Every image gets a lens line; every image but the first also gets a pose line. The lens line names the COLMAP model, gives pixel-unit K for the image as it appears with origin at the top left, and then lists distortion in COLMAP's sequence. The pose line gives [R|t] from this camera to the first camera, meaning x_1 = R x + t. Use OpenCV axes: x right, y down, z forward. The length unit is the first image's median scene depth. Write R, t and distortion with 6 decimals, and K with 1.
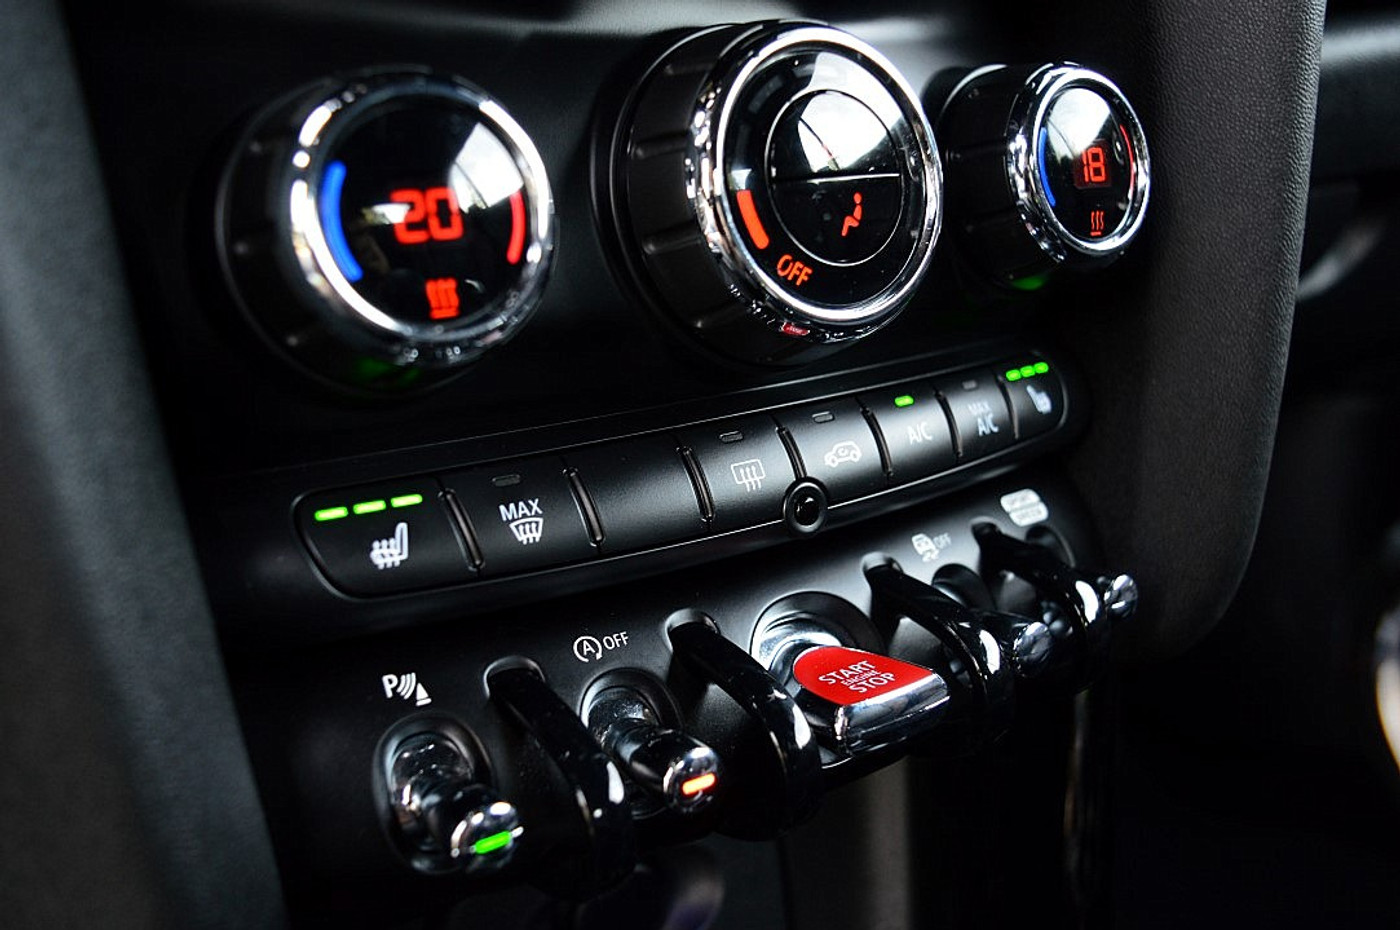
lens RADIAL K [[1183.8, 0, 700.0], [0, 1183.8, 465.0], [0, 0, 1]] dist [-0.087726, 0.002069]
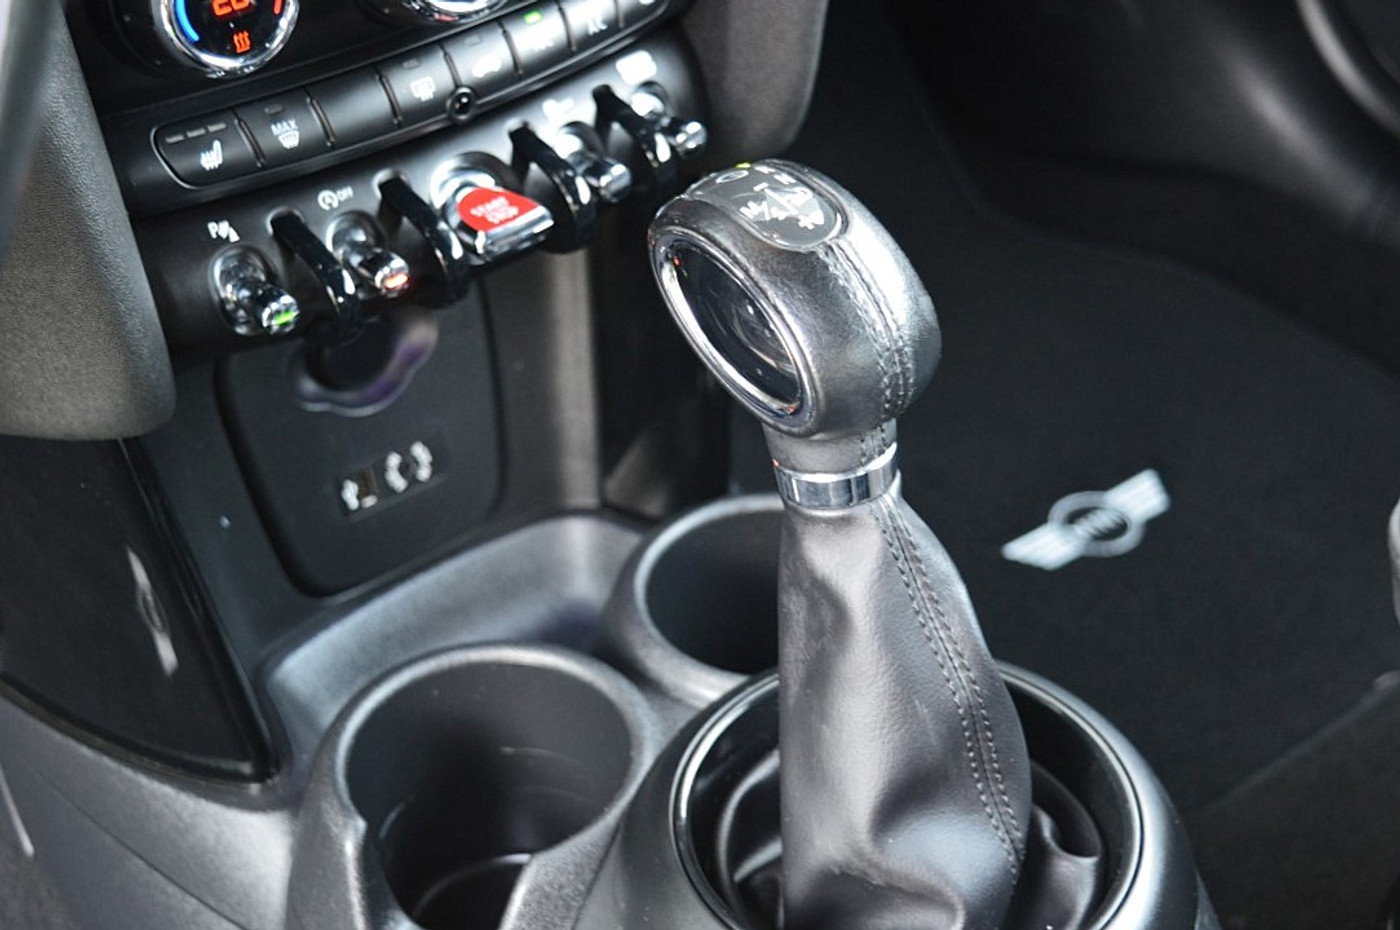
lens RADIAL K [[2216.4, 0, 700.0], [0, 2216.4, 465.0], [0, 0, 1]] dist [-0.133358, -0.042718]
pose [[0.996075, -0.029355, 0.083502, 0.153540], [-0.007243, 0.913204, 0.407438, -0.758941], [-0.088215, -0.406443, 0.909408, -1.980828]]
